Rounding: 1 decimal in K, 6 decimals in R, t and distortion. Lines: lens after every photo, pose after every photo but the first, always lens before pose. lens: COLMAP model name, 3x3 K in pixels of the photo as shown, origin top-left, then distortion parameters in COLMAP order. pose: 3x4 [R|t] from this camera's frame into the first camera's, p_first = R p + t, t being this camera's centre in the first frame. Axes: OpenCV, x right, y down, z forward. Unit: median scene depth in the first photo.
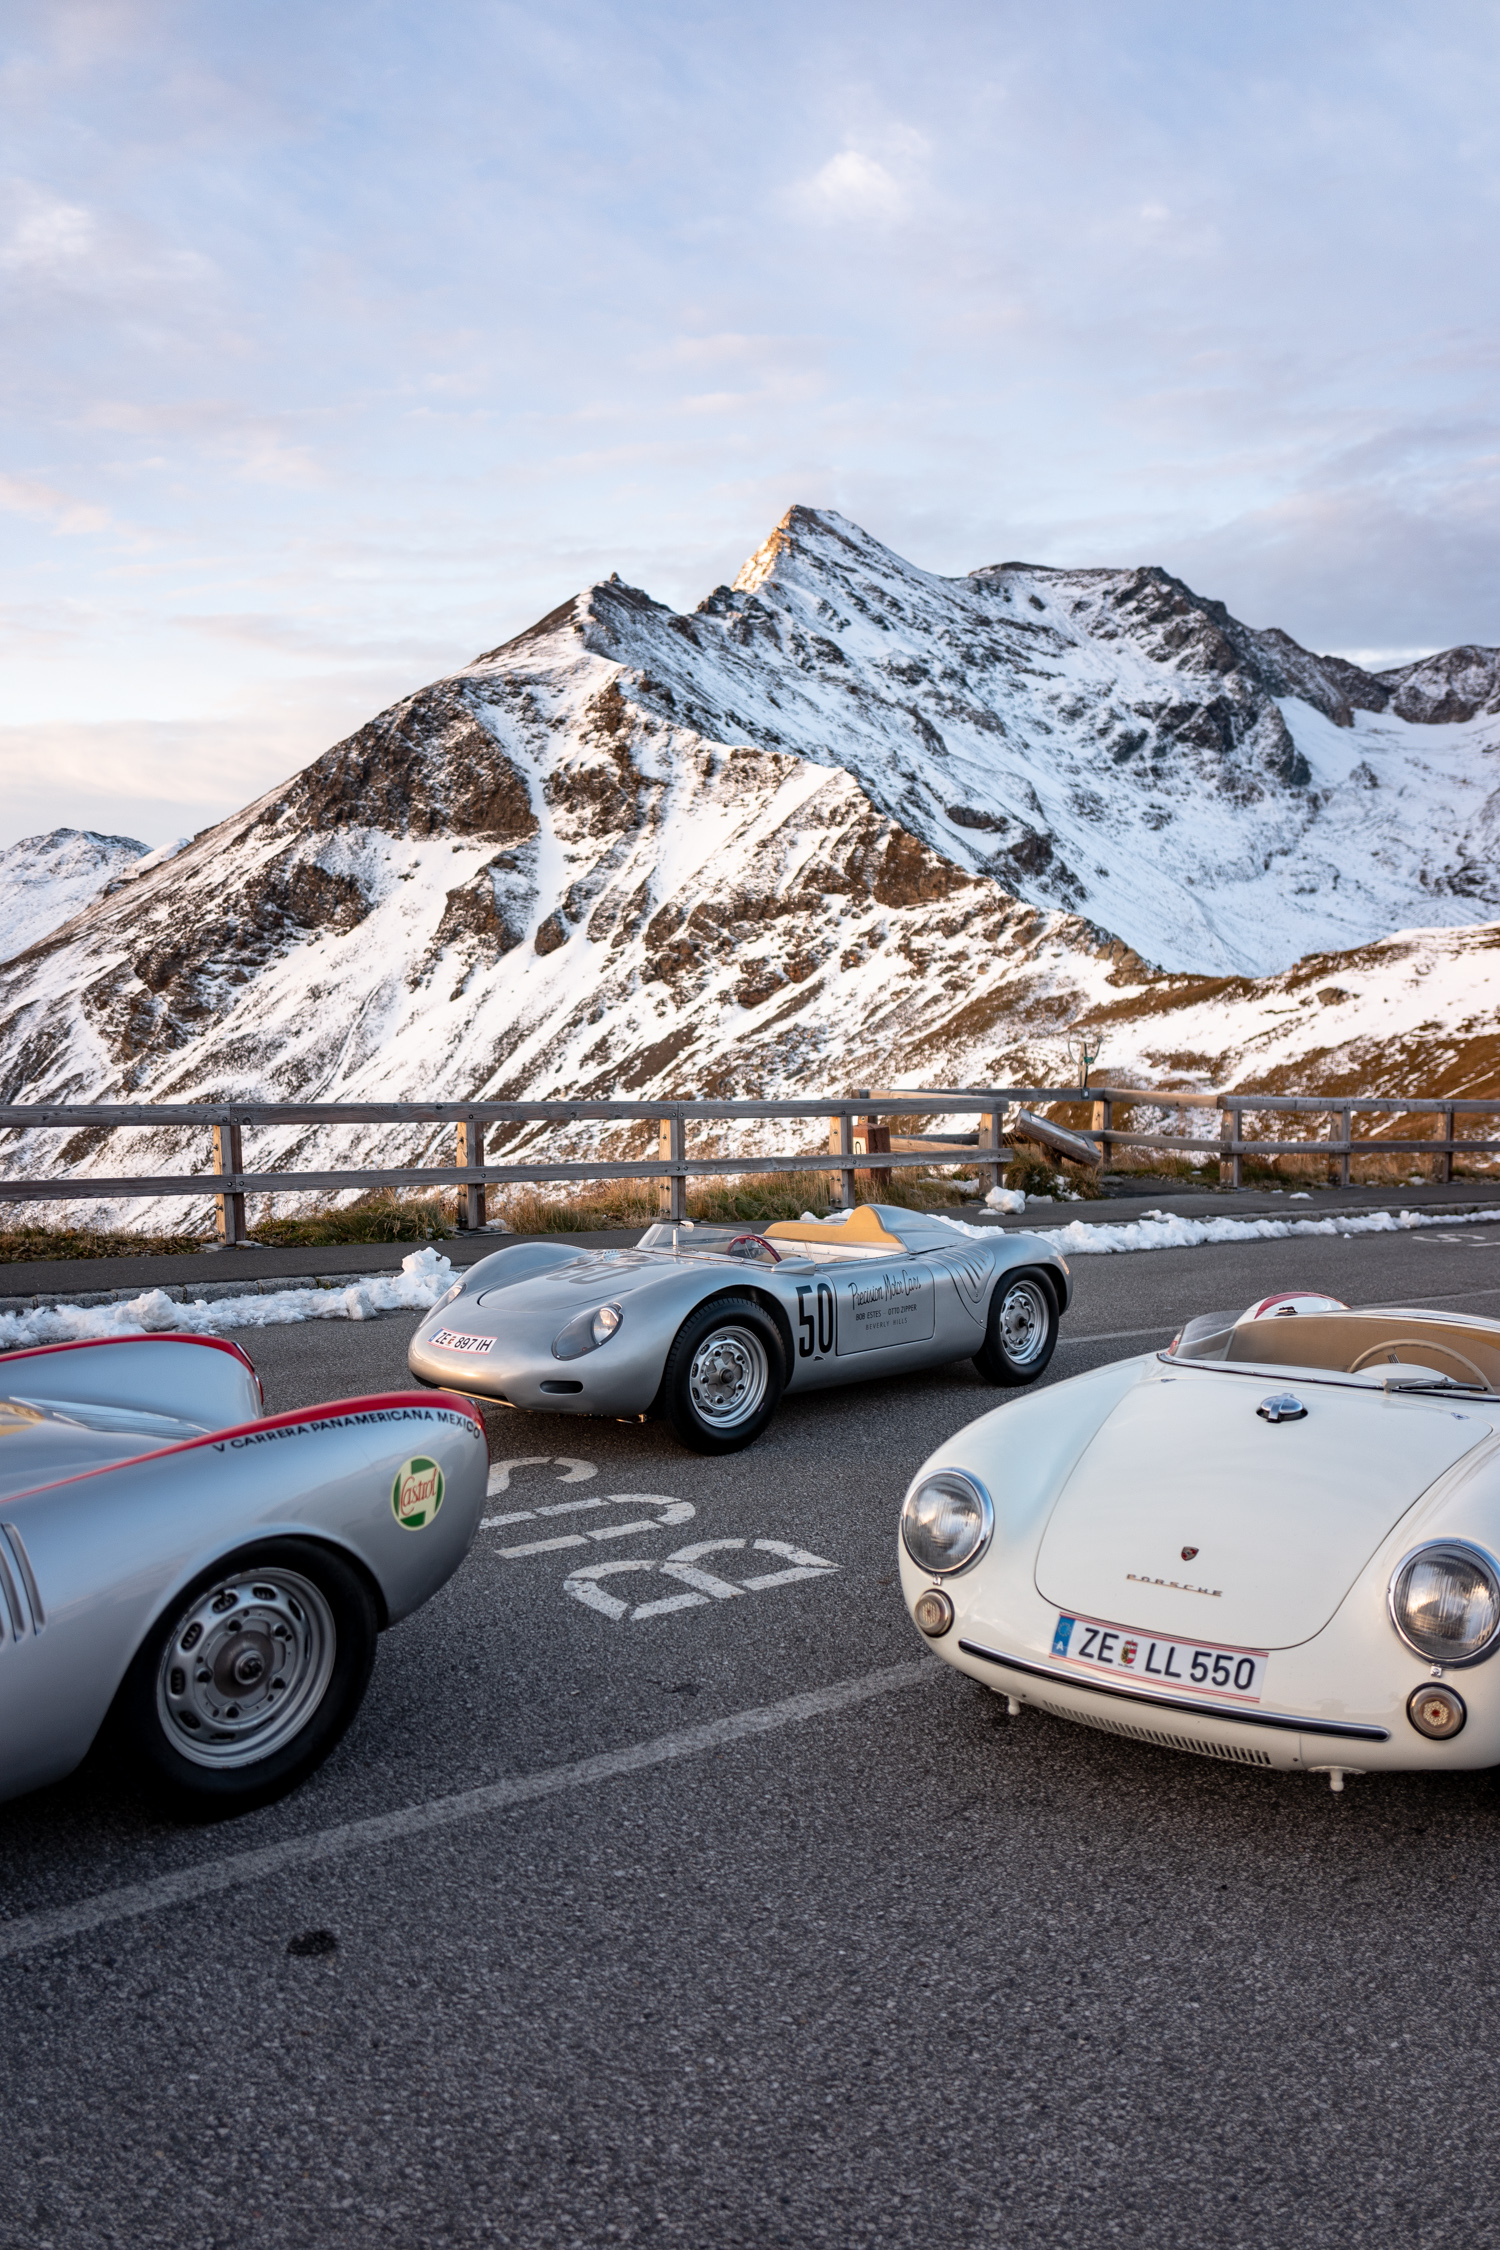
lens RADIAL K [[1689.5, 0, 758.6], [0, 1689.5, 1124.4], [0, 0, 1]] dist [0.046177, -0.215345]
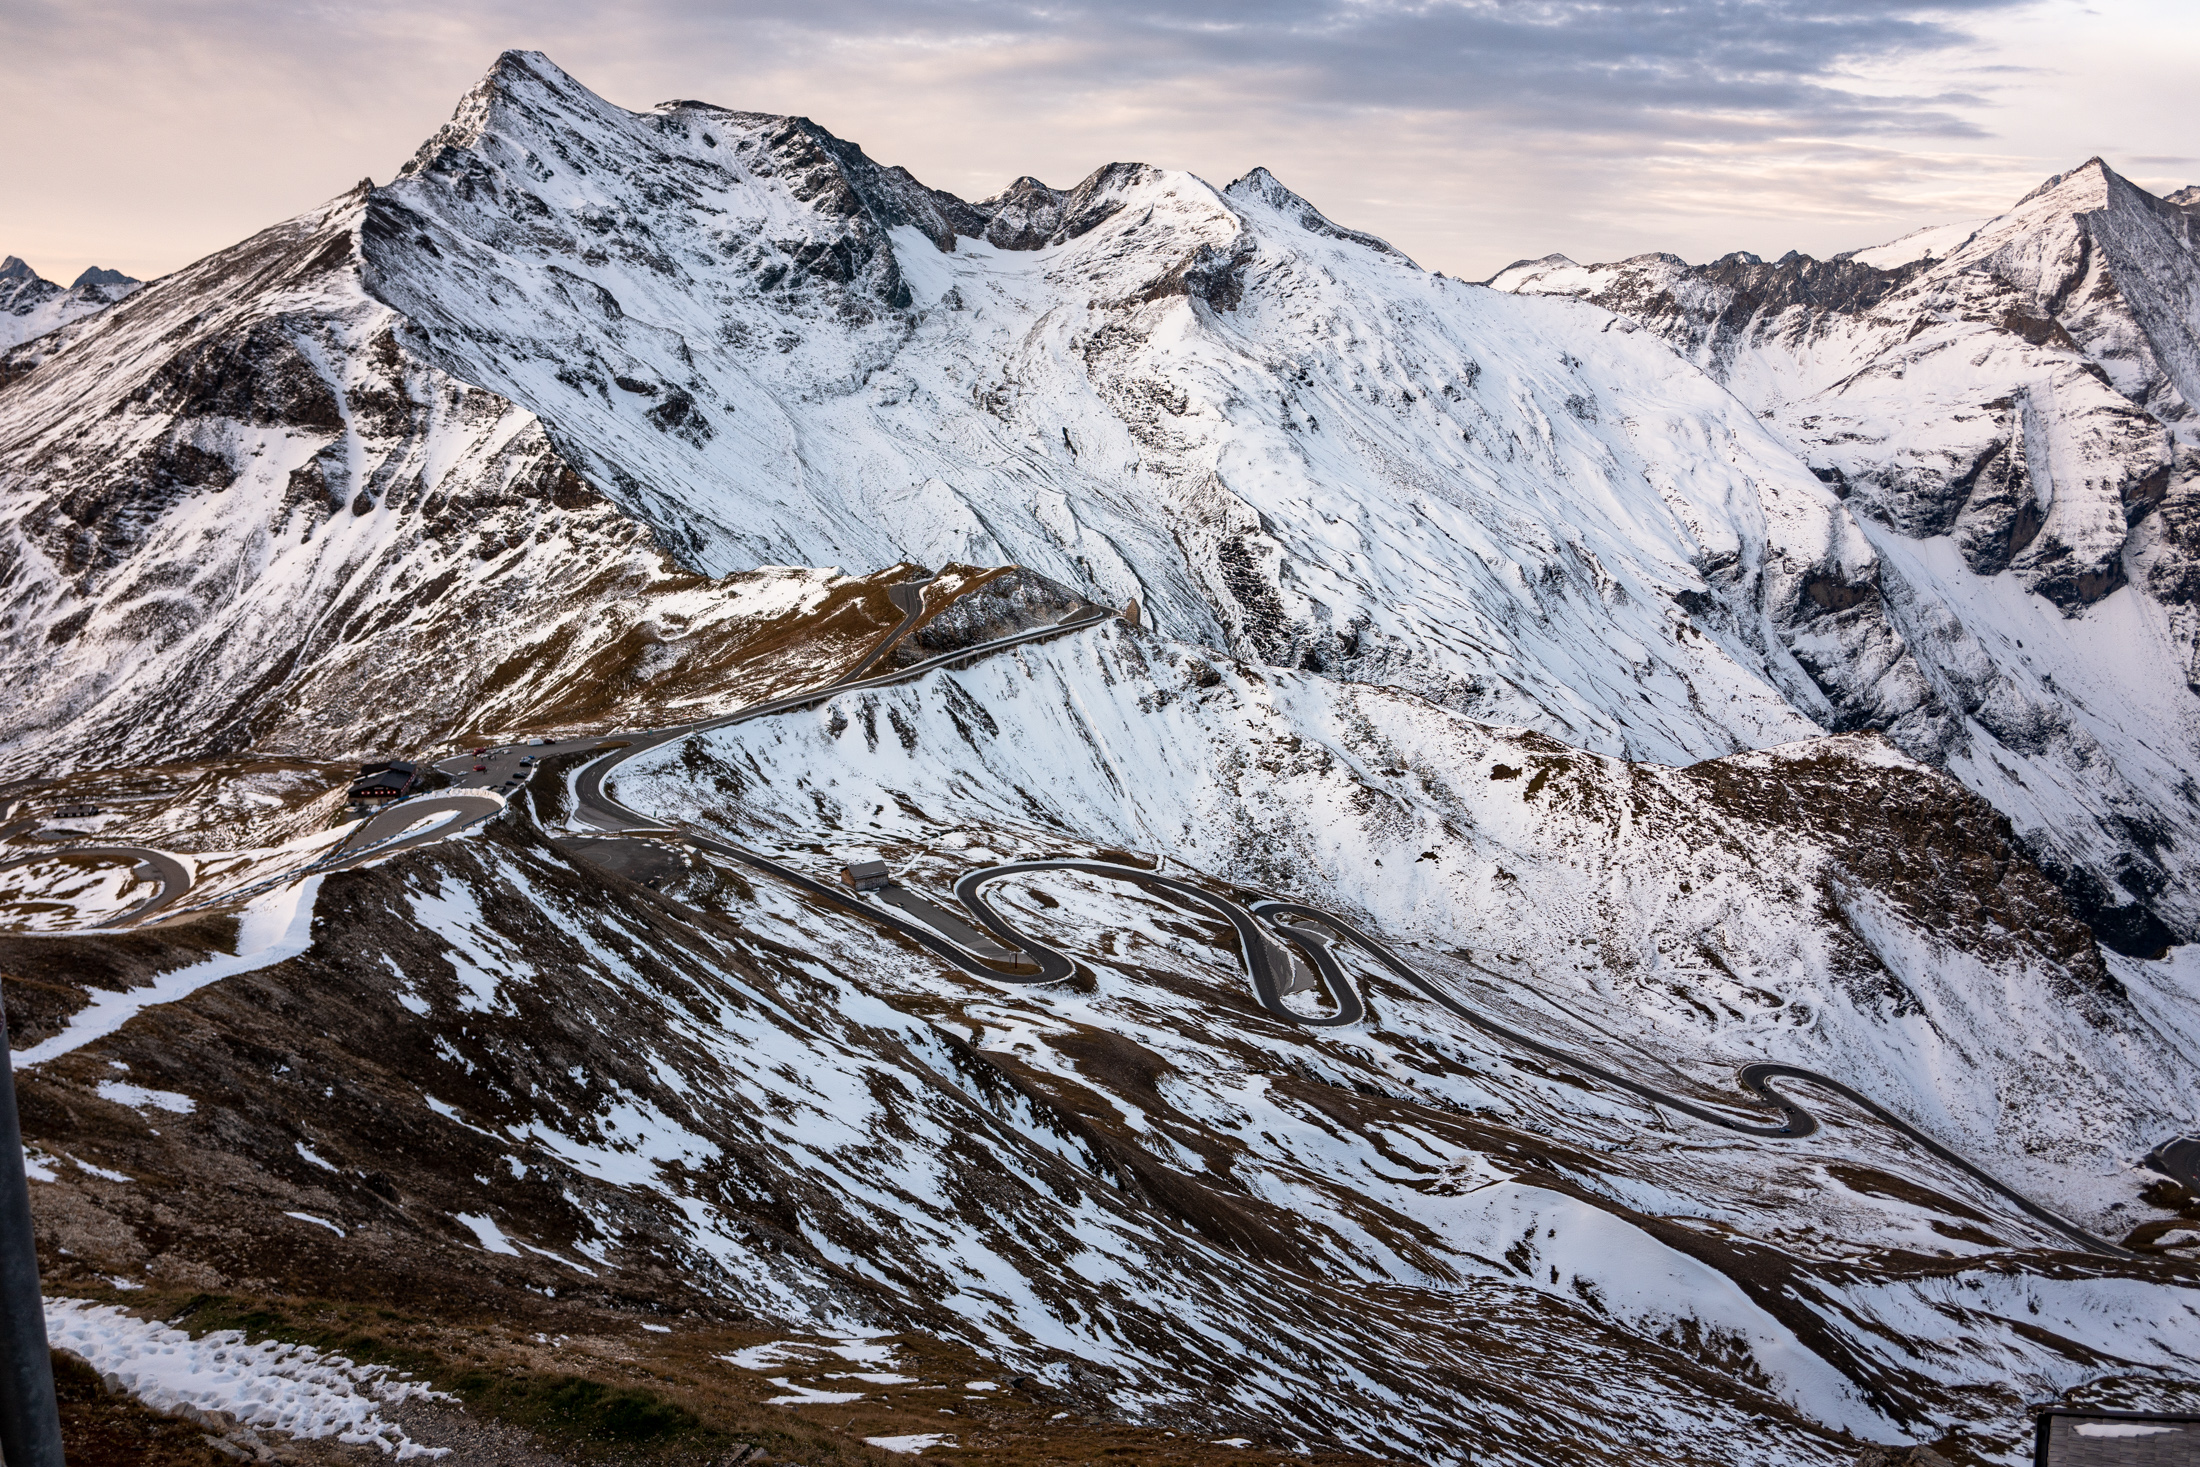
lens RADIAL K [[1640.2, 0, 1072.1], [0, 1640.2, 724.4], [0, 0, 1]] dist [-0.066345, 0.088277]
pose [[0.941838, -0.034631, 0.334277, -0.003374], [-0.010818, 0.991037, 0.133151, -0.126704], [-0.335892, -0.129023, 0.933022, -0.870049]]
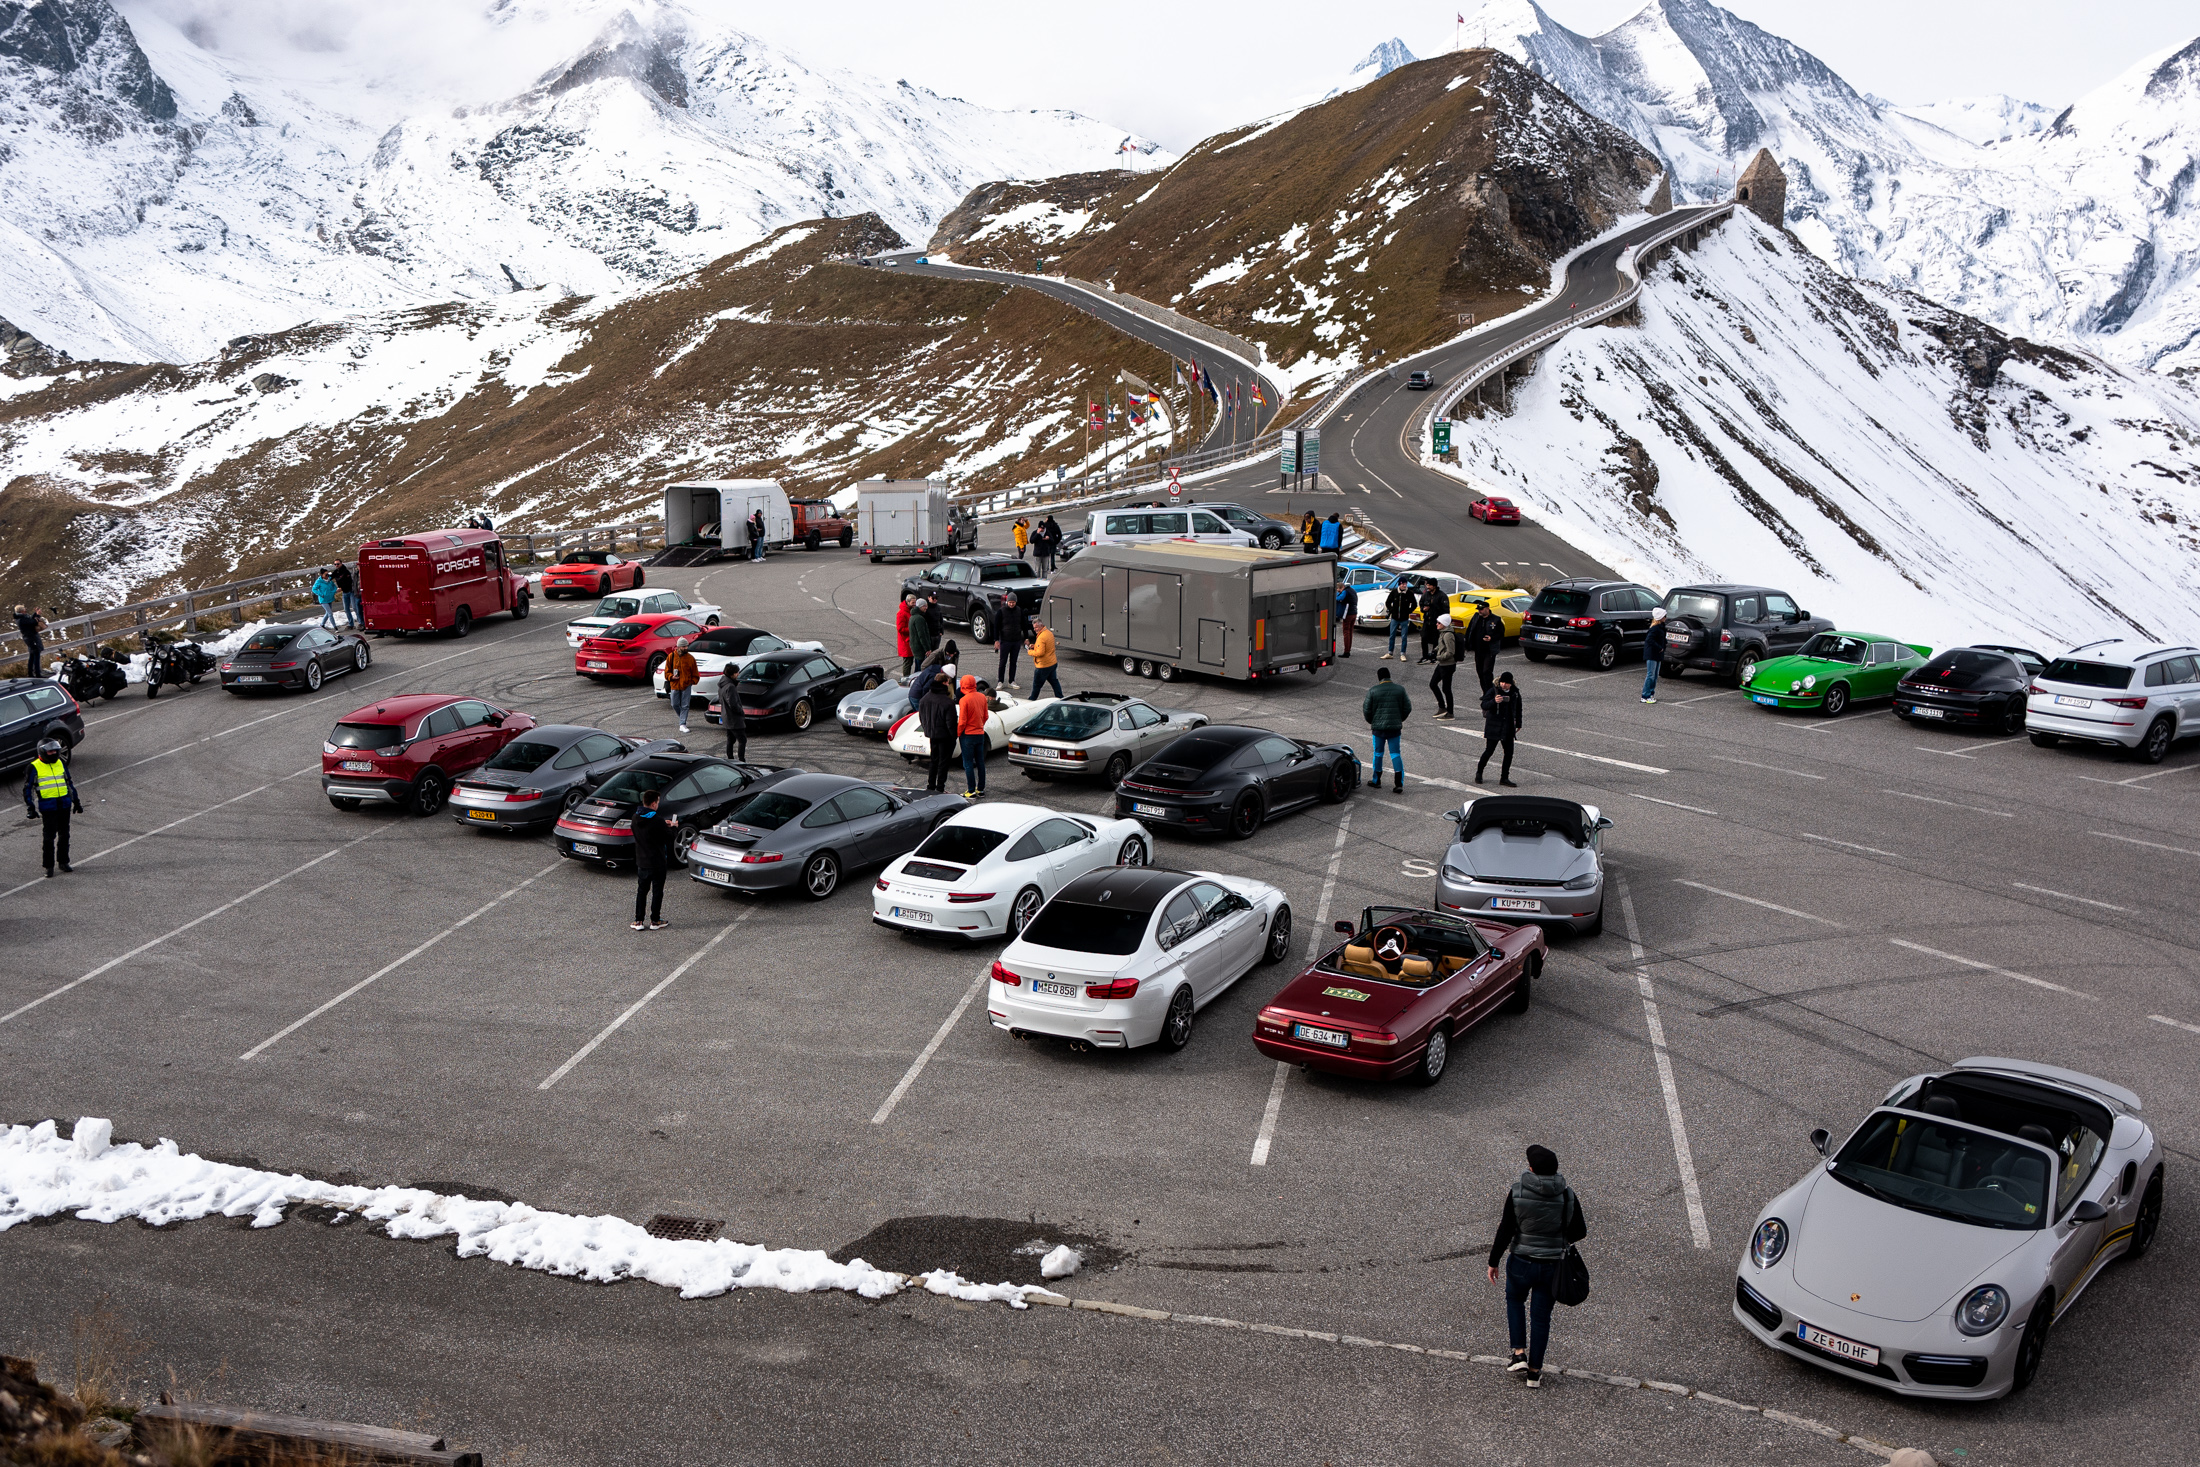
lens RADIAL K [[1899.7, 0, 977.7], [0, 1899.7, 867.7], [0, 0, 1]] dist [-0.088935, 0.090840]
pose [[0.767504, -0.187273, 0.613080, -0.030806], [0.070032, 0.975147, 0.210199, -0.001978], [-0.637208, -0.118393, 0.761544, -0.051525]]
